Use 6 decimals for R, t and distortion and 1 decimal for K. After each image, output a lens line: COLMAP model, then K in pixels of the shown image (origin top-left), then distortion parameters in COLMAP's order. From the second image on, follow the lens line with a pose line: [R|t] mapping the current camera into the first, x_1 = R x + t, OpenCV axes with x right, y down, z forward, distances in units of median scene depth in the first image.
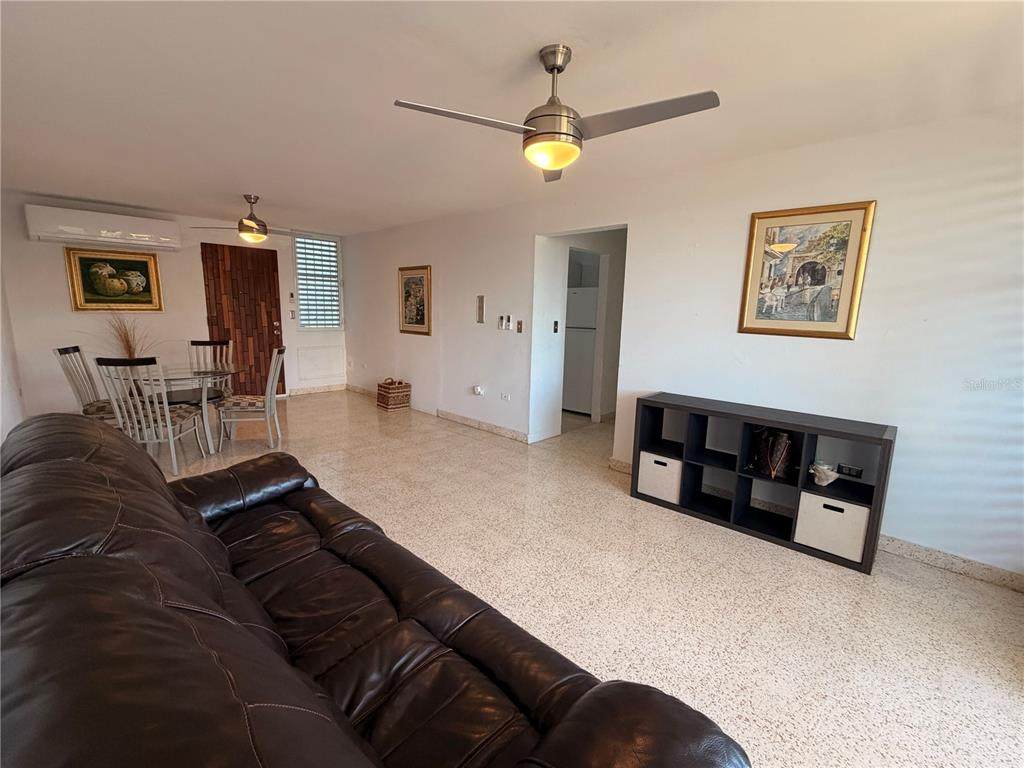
lens RADIAL K [[448.1, 0, 513.3], [0, 448.1, 385.5], [0, 0, 1]] dist [-0.004355, -0.000311]
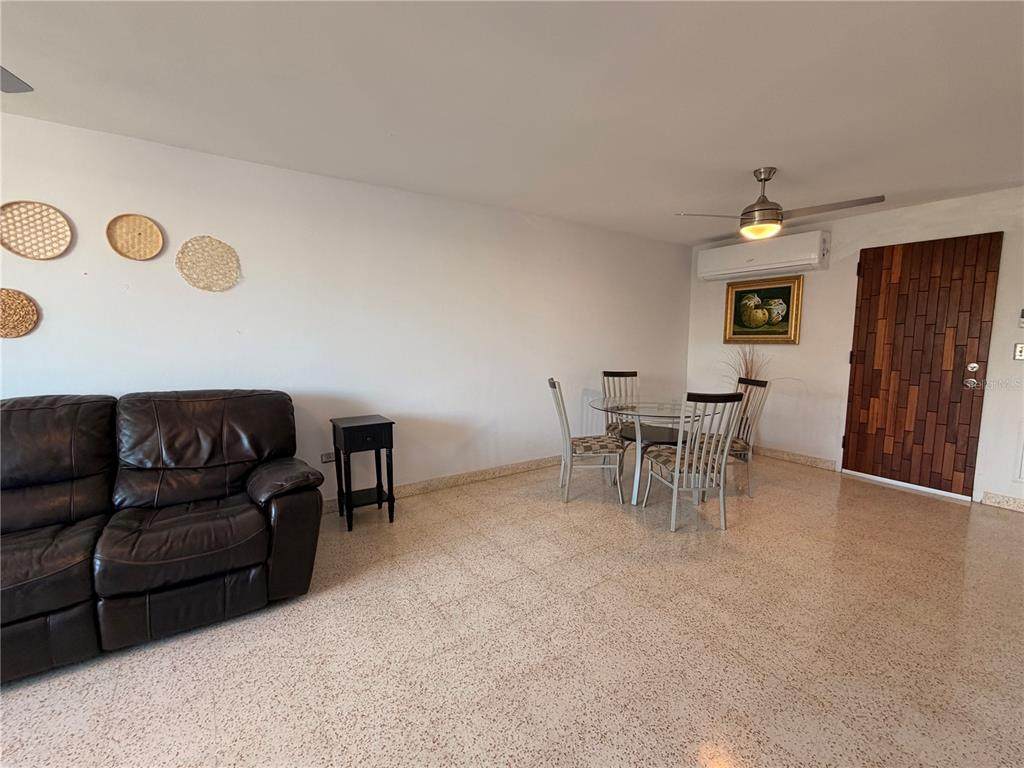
lens RADIAL K [[448.1, 0, 513.1], [0, 448.1, 391.0], [0, 0, 1]] dist [-0.004355, -0.000311]
pose [[-0.211033, 0.095338, -0.972818, 0.147675], [-0.170437, 0.976398, 0.132661, -0.106102], [0.962505, 0.193800, -0.189803, 0.702626]]
